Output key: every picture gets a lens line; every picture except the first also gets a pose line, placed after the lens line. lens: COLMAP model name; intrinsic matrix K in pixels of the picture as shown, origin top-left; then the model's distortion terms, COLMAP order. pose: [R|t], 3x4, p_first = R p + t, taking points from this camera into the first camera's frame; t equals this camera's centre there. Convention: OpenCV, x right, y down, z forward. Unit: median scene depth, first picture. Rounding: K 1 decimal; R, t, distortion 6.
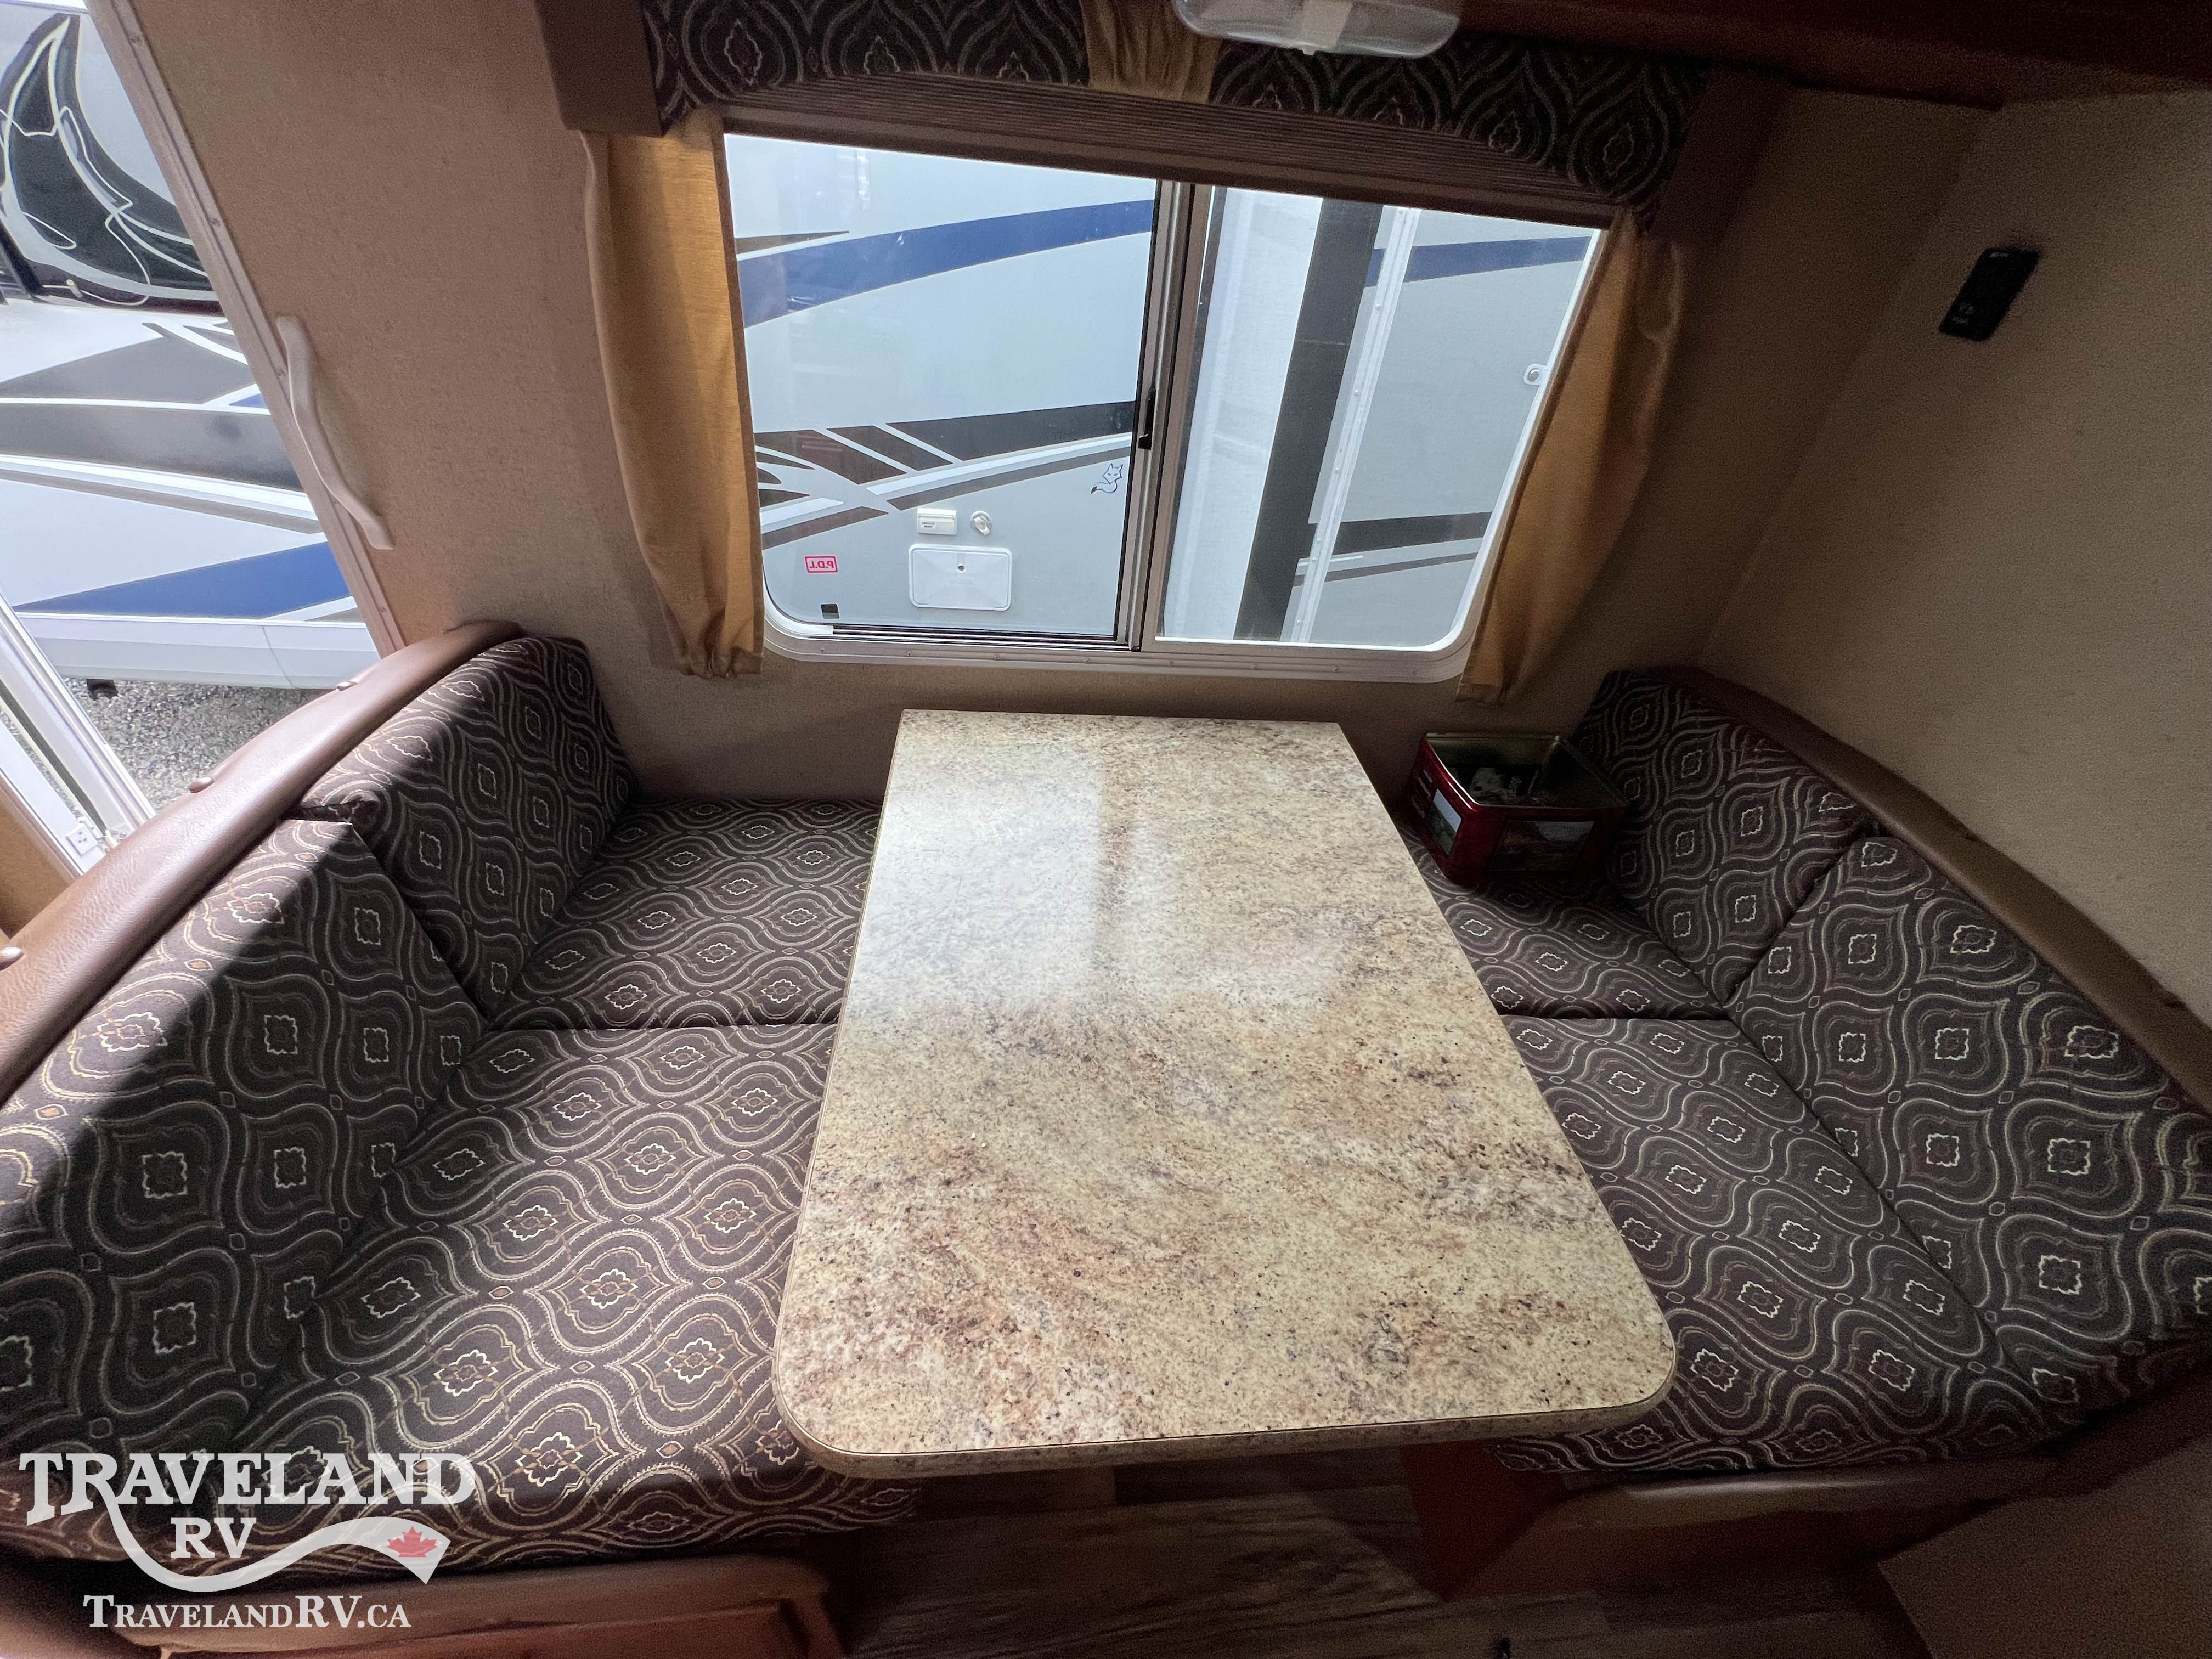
lens RADIAL K [[887.1, 0, 1111.0], [0, 887.1, 828.3], [0, 0, 1]] dist [-0.003597, 0.001823]
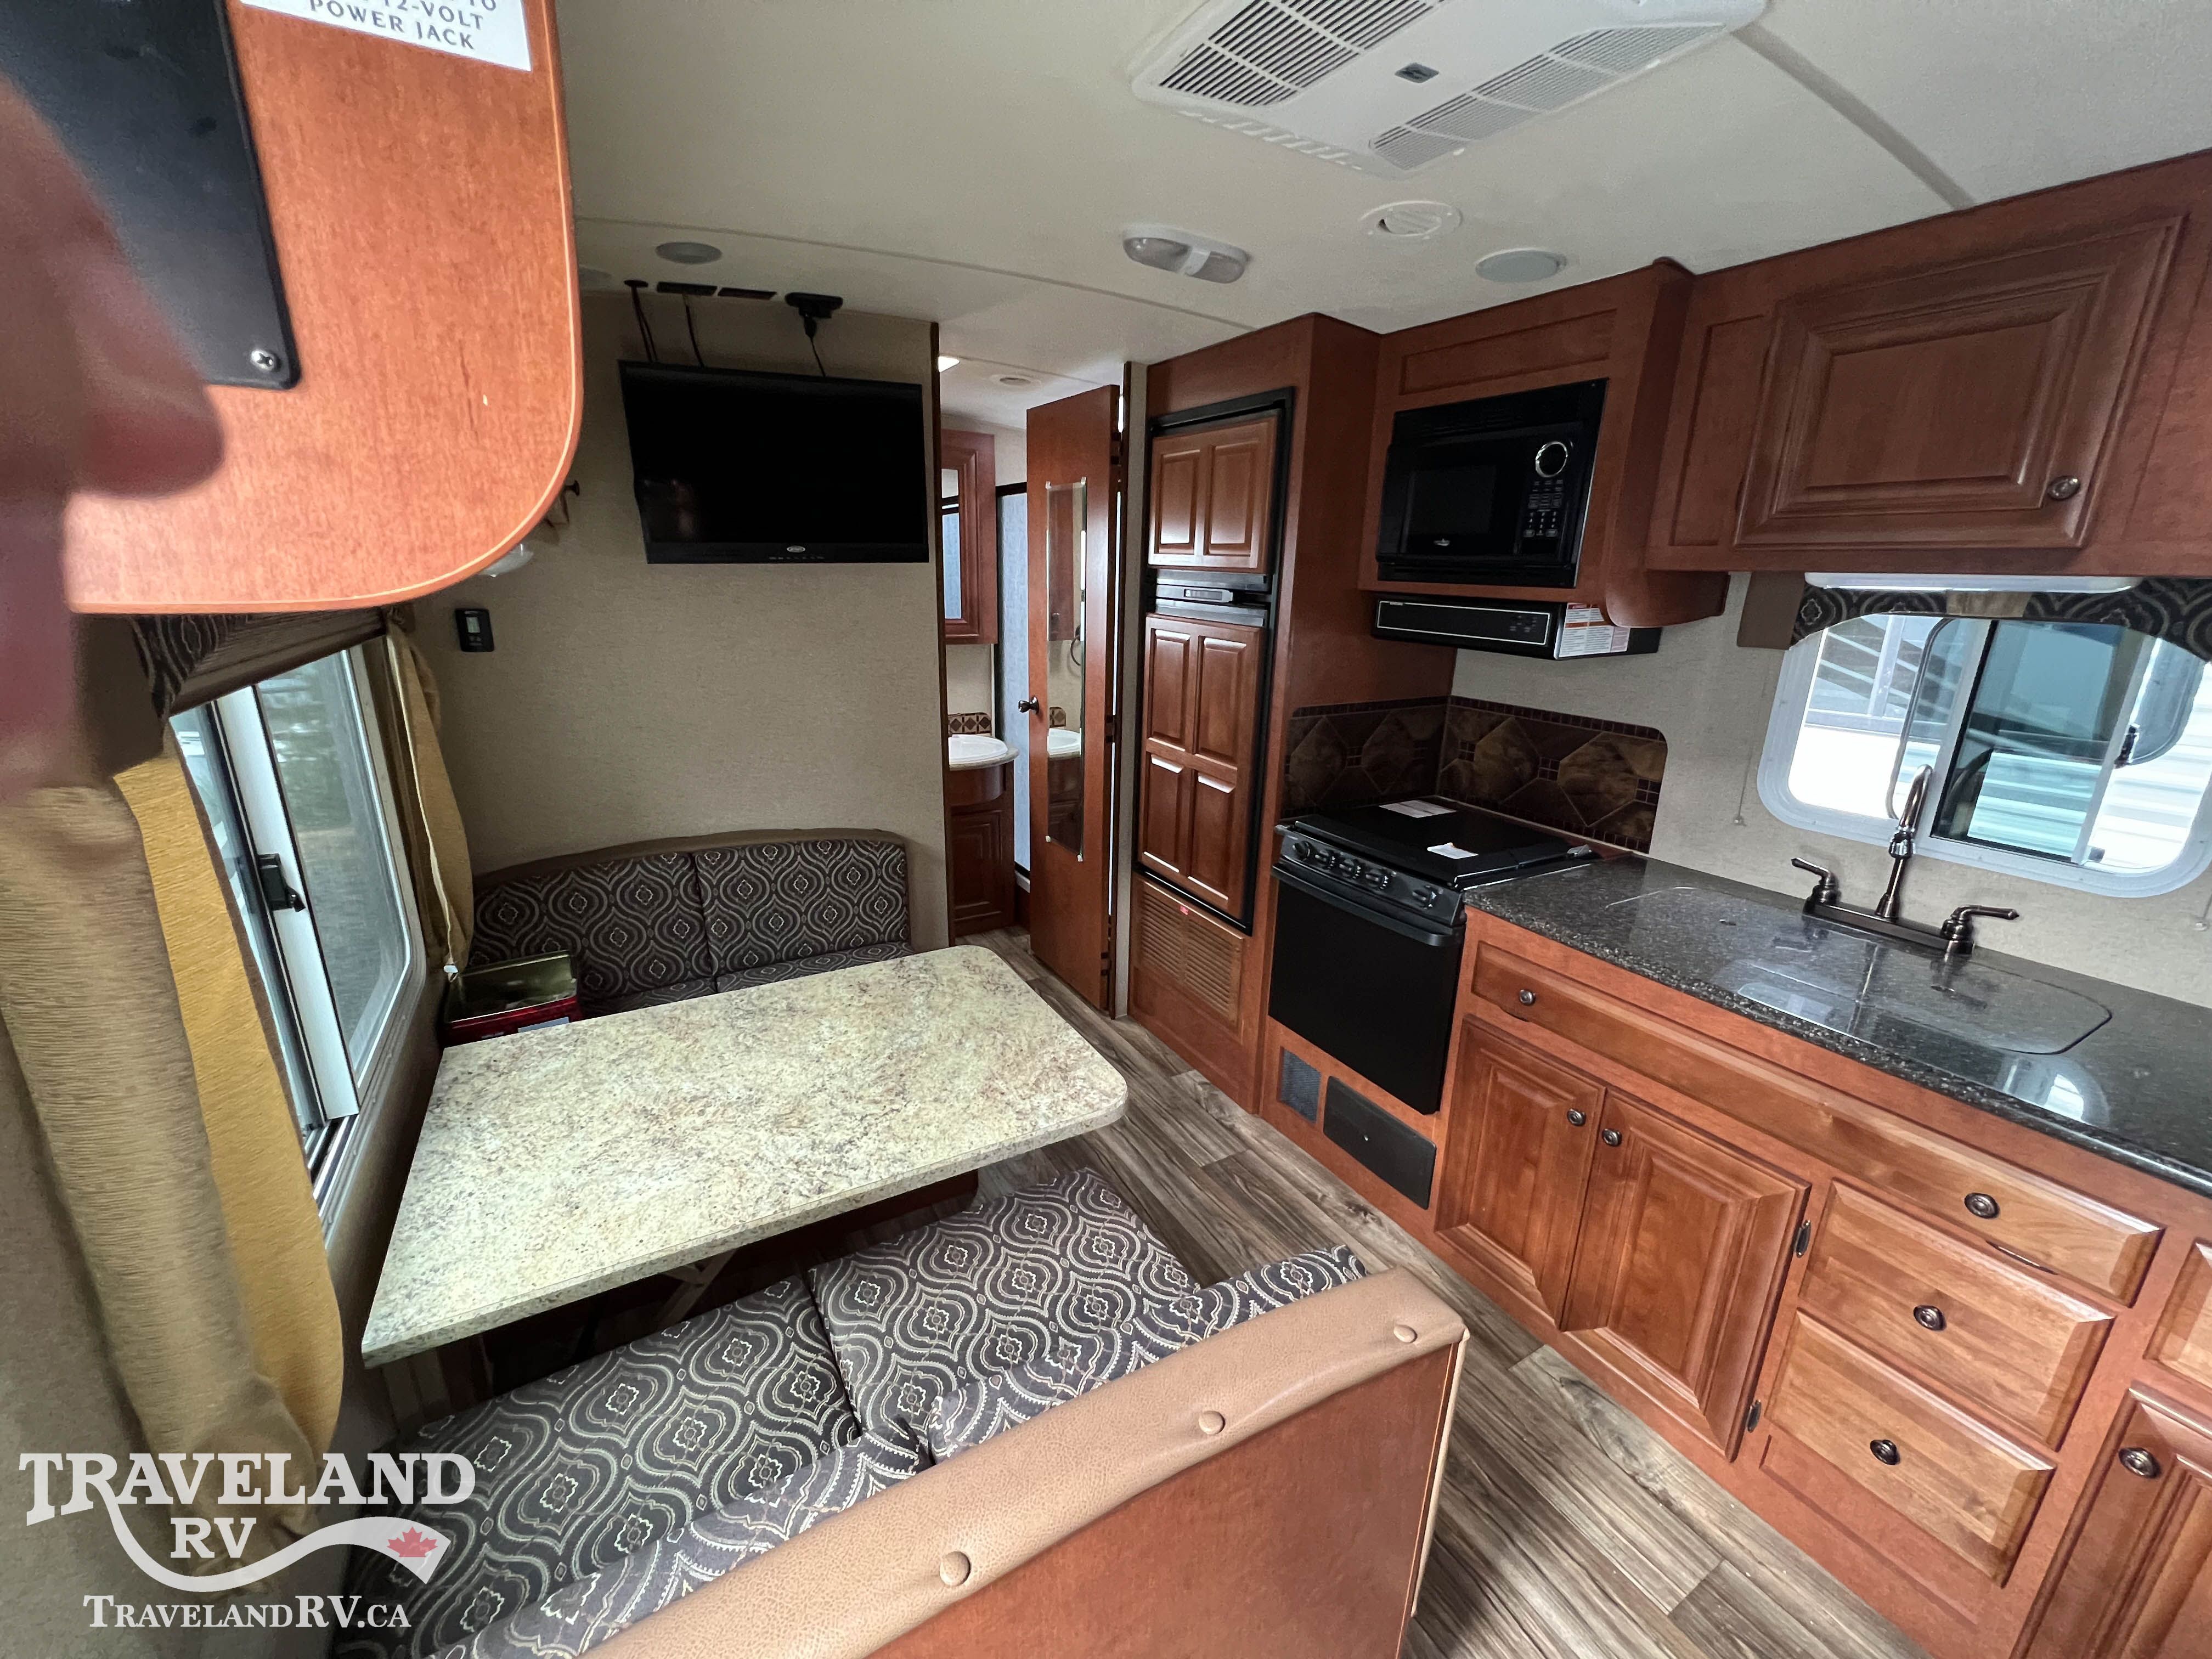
lens RADIAL K [[887.1, 0, 1110.8], [0, 887.1, 828.9], [0, 0, 1]] dist [-0.003597, 0.001823]
pose [[-0.421867, -0.345377, 0.838298, -1.453642], [0.504258, 0.679028, 0.533522, -0.763620], [-0.753493, 0.647793, -0.112300, 0.585364]]
